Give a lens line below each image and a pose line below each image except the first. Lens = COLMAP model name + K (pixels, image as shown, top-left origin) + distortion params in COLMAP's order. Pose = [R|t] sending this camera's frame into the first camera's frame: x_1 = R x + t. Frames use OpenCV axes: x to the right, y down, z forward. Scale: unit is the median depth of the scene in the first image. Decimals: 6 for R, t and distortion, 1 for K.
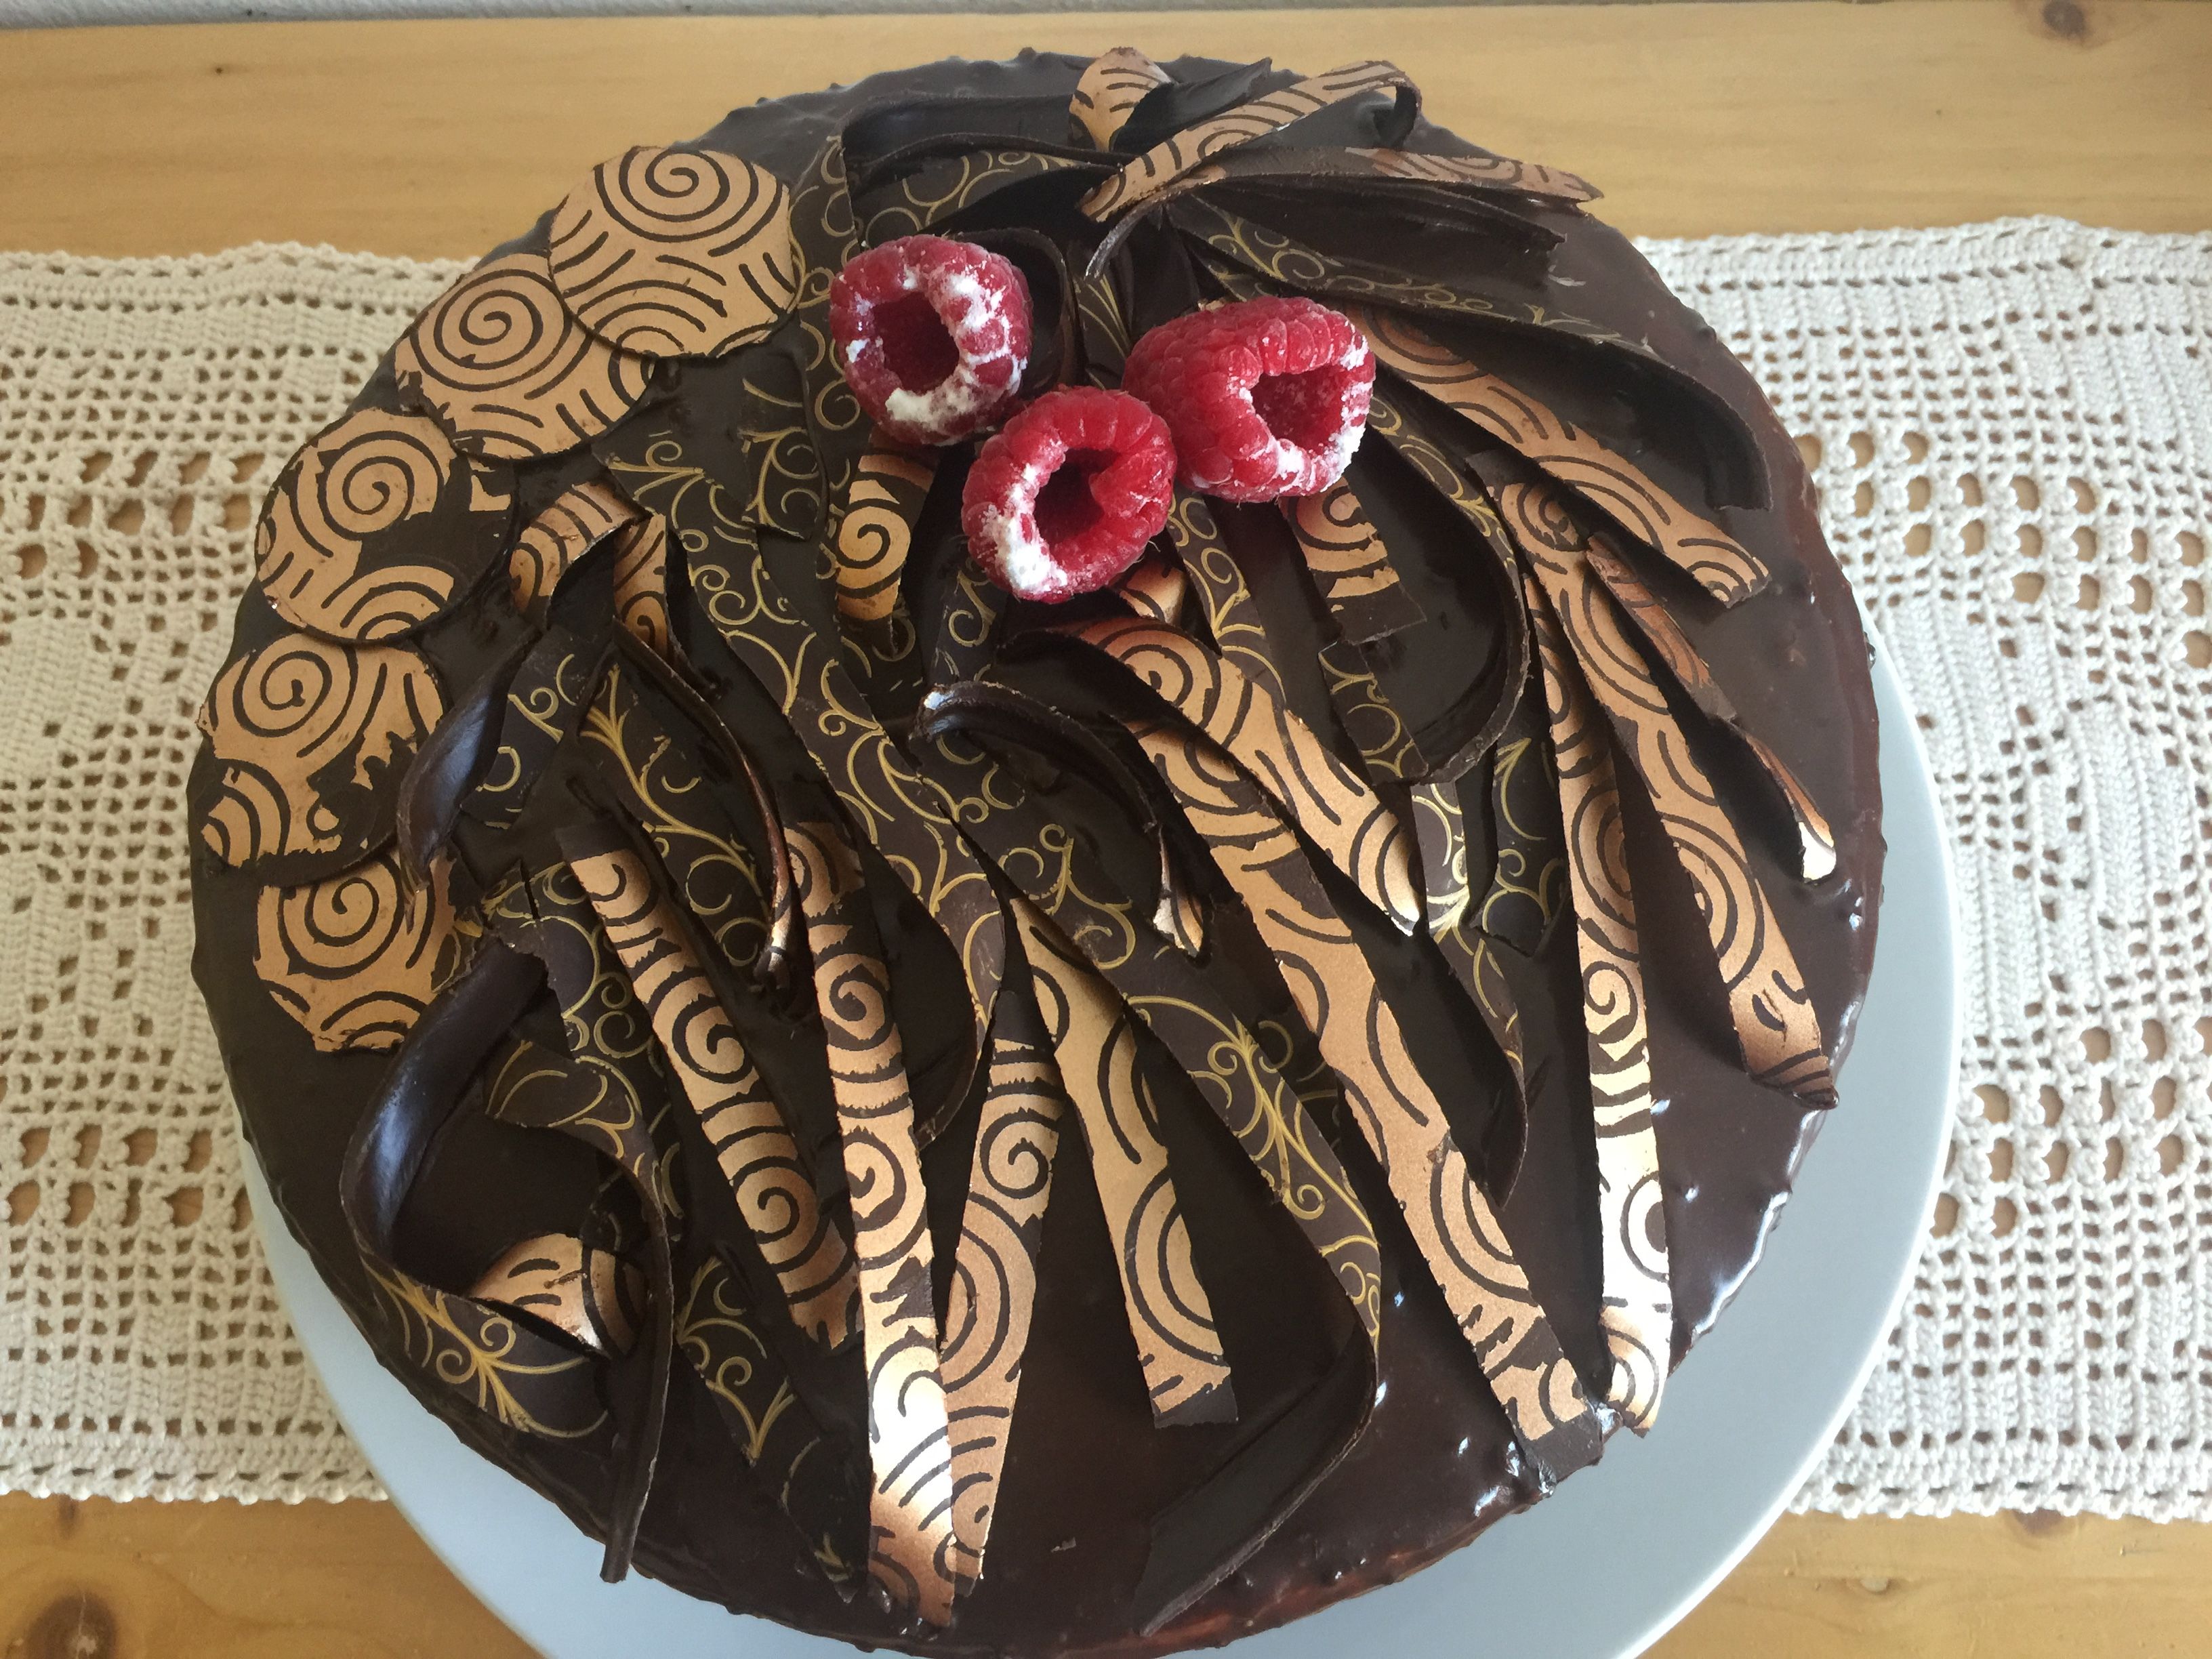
lens RADIAL K [[1929.8, 0, 1096.4], [0, 1929.8, 811.8], [0, 0, 1]] dist [0.081172, -0.137303]
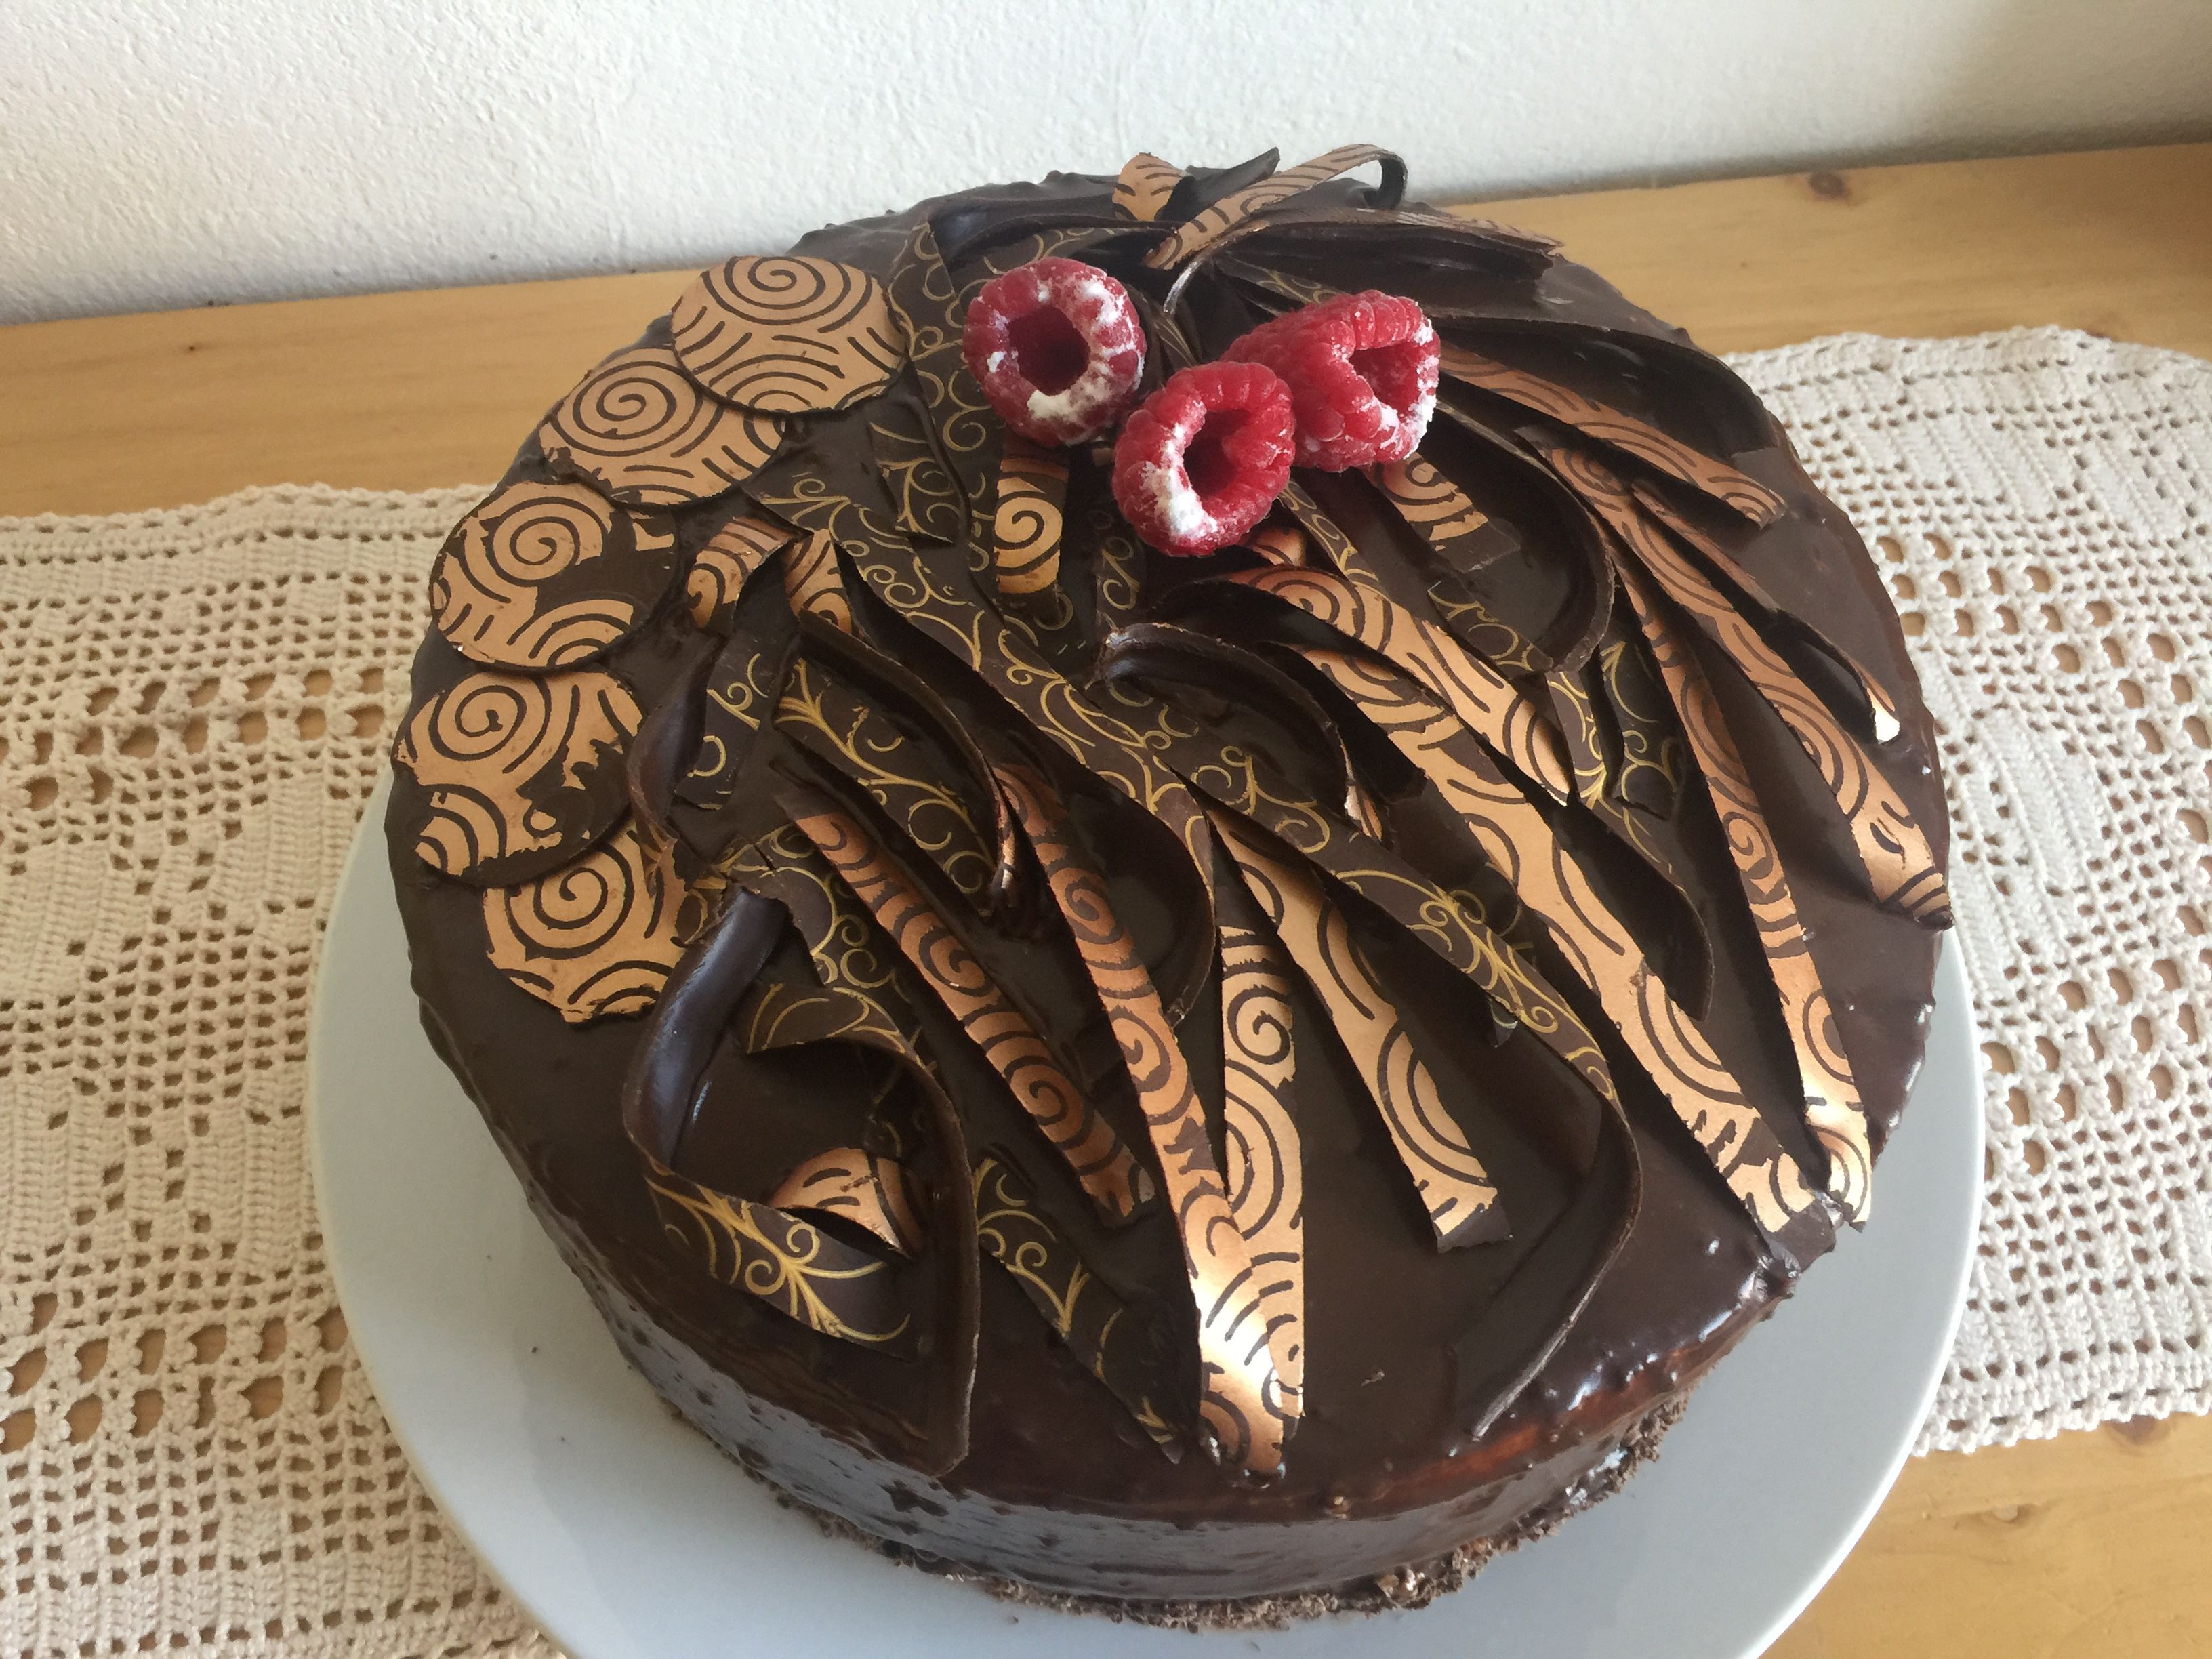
lens RADIAL K [[1929.8, 0, 1084.8], [0, 1929.8, 814.0], [0, 0, 1]] dist [0.081172, -0.137303]
pose [[0.986481, -0.104225, 0.126462, -0.167017], [0.127817, 0.972293, -0.195727, 0.168150], [-0.102559, 0.209245, 0.972470, -0.030230]]
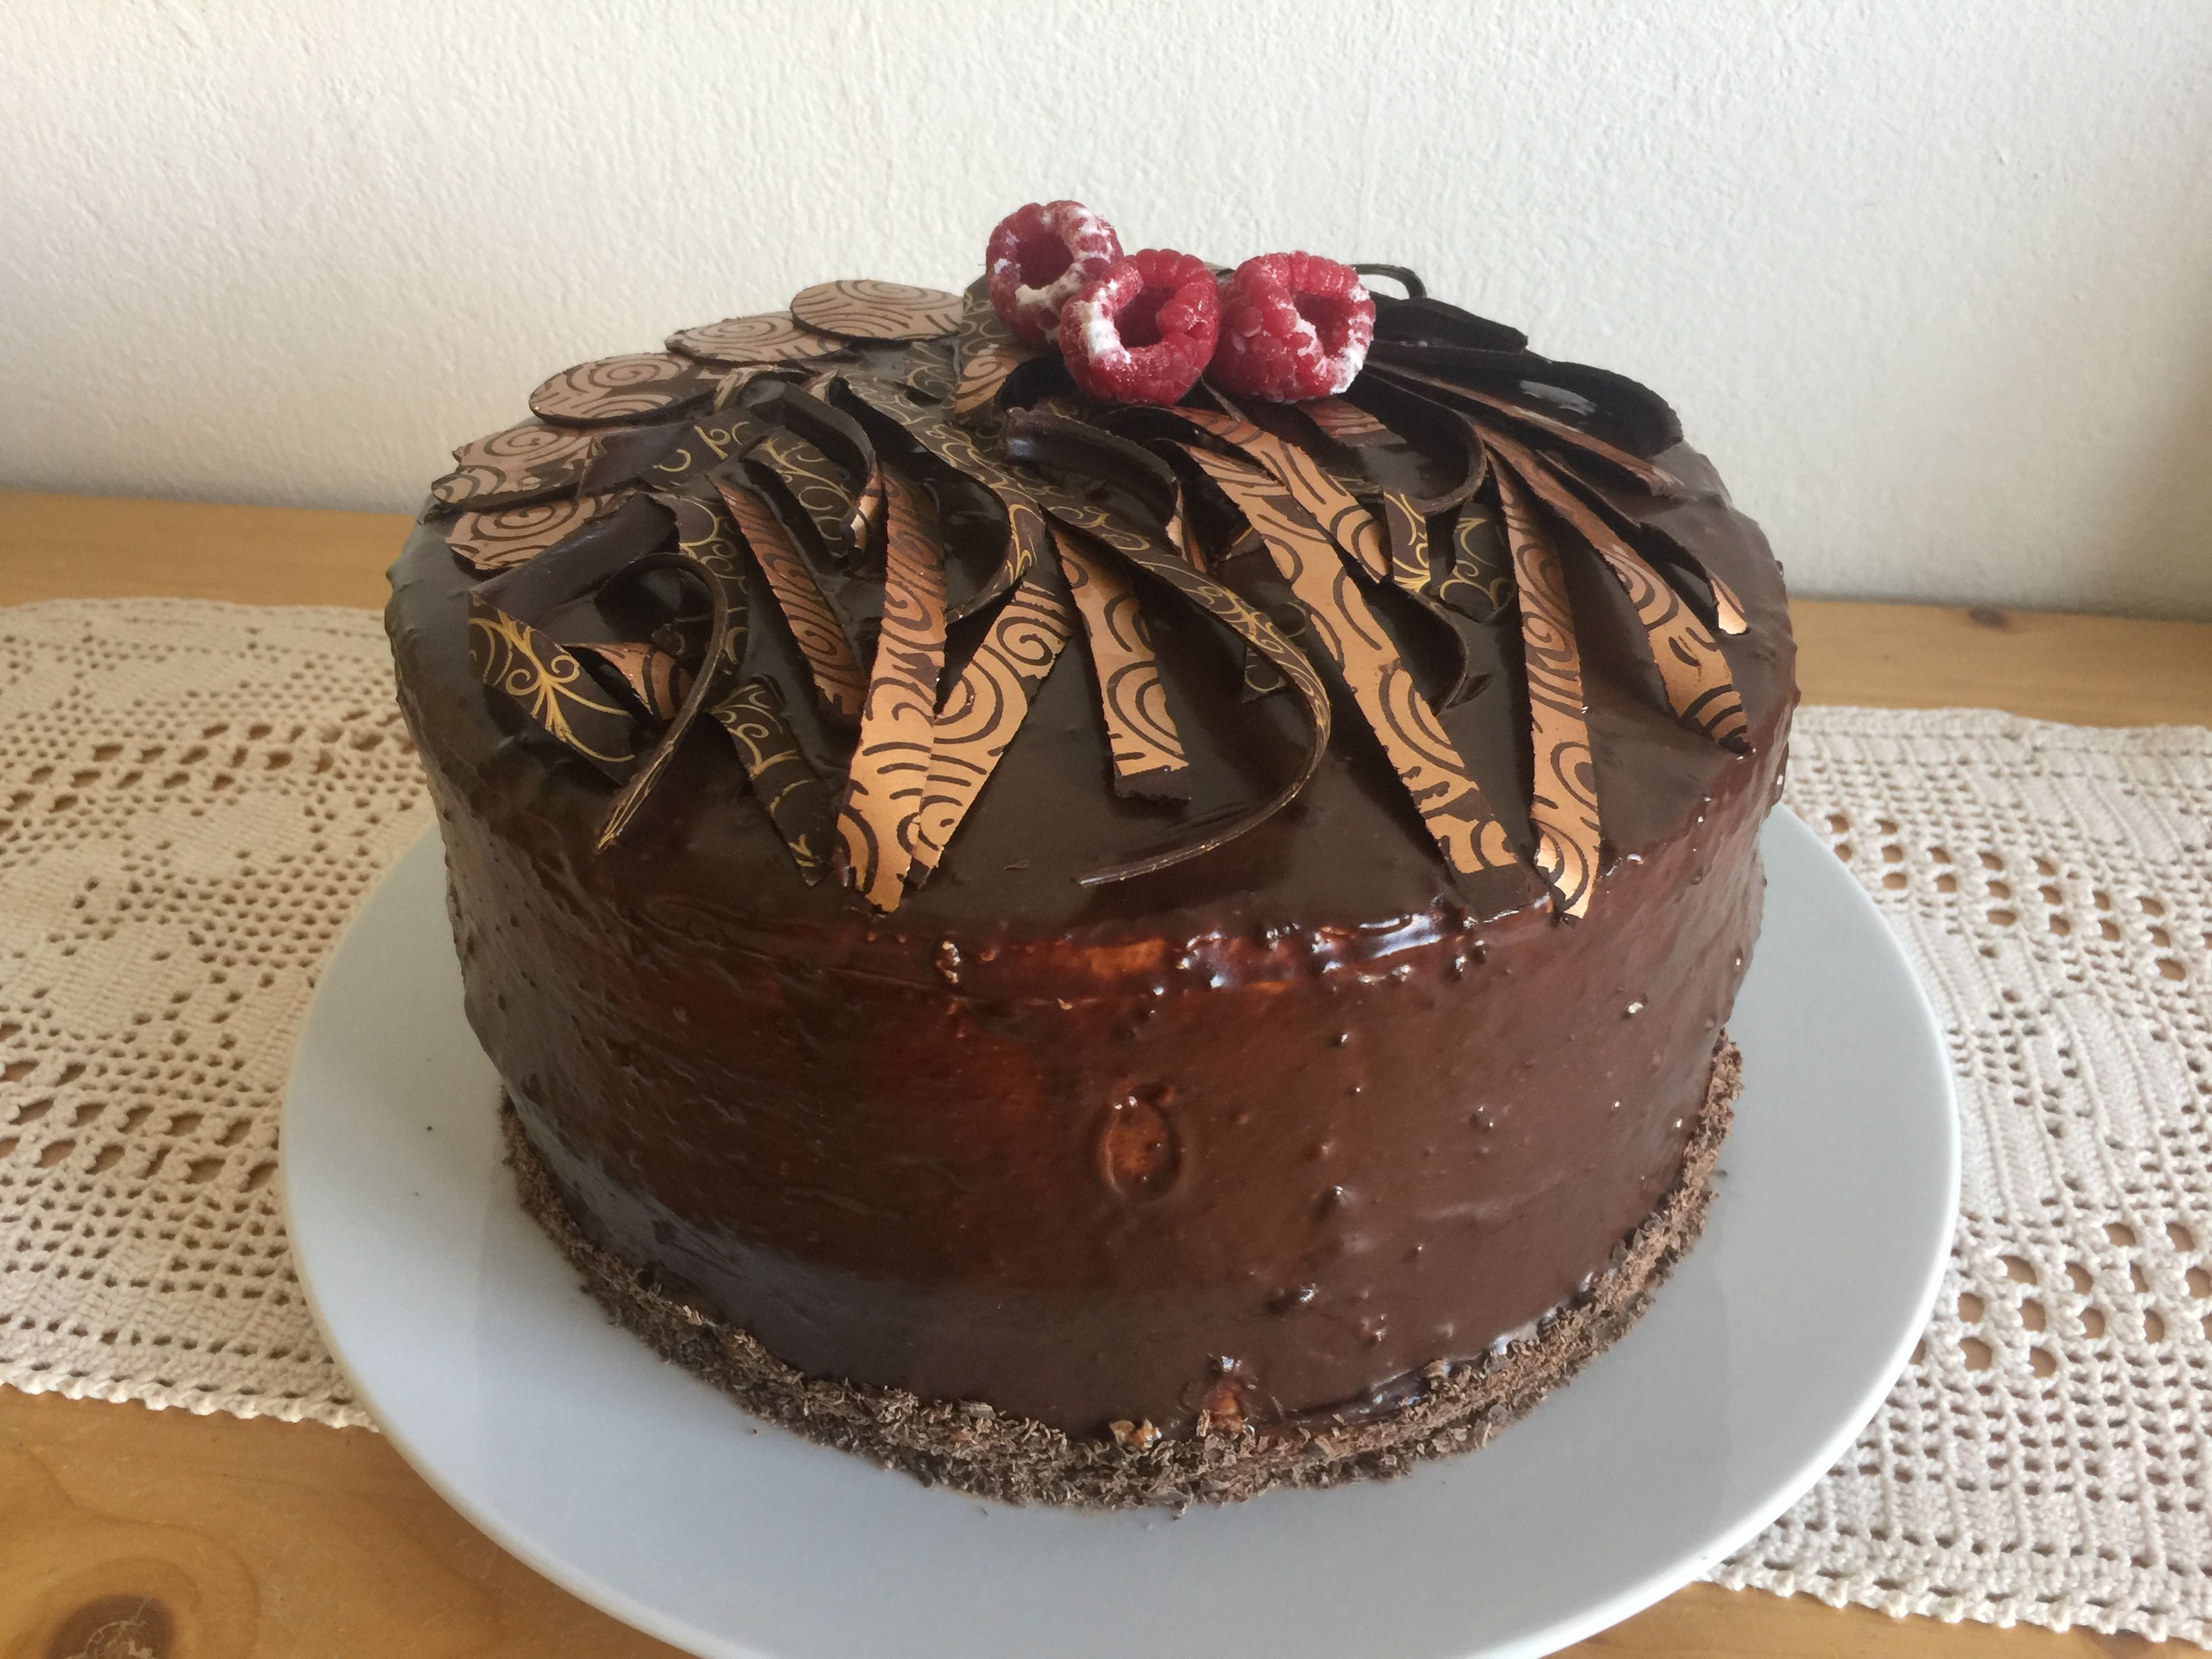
lens RADIAL K [[1929.8, 0, 1093.5], [0, 1929.8, 812.2], [0, 0, 1]] dist [0.081172, -0.137303]
pose [[0.990835, 0.094651, -0.096374, 0.078626], [-0.133428, 0.797048, -0.588992, 0.612102], [0.021066, 0.596453, 0.802372, 0.079522]]
